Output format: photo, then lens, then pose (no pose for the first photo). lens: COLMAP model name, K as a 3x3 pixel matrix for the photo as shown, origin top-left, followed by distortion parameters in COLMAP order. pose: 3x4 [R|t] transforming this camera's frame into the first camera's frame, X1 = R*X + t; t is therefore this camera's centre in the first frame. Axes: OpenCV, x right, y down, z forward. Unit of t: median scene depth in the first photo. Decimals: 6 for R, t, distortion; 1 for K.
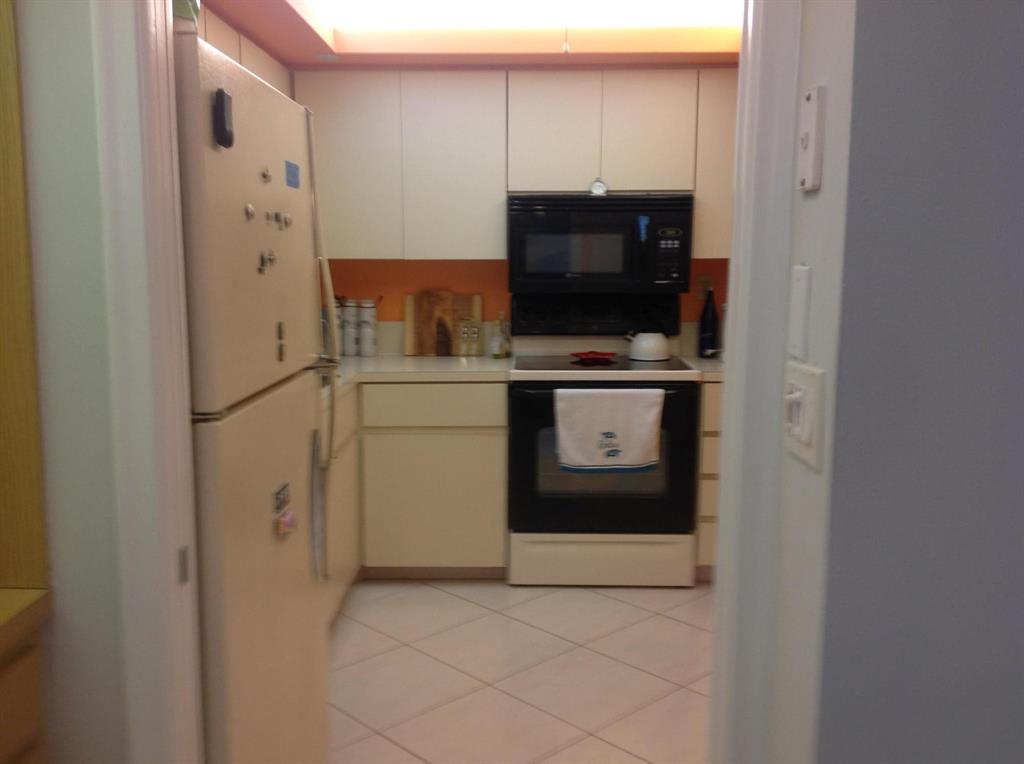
lens RADIAL K [[964.2, 0, 502.6], [0, 964.2, 383.2], [0, 0, 1]] dist [0.070091, 0.000000]
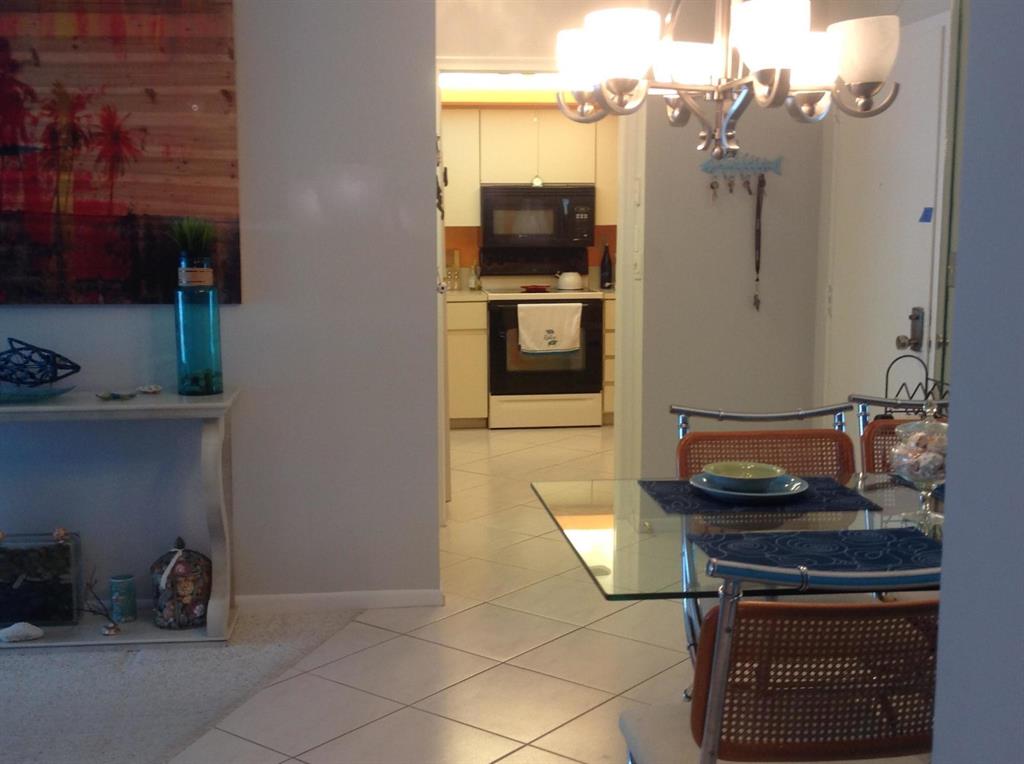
lens RADIAL K [[1341.6, 0, 514.8], [0, 1341.6, 383.8], [0, 0, 1]] dist [0.033259, 0.000000]
pose [[0.988486, -0.024939, 0.149243, -0.282189], [0.027270, 0.999536, -0.013595, 0.165076], [-0.148835, 0.017508, 0.988707, -1.207140]]
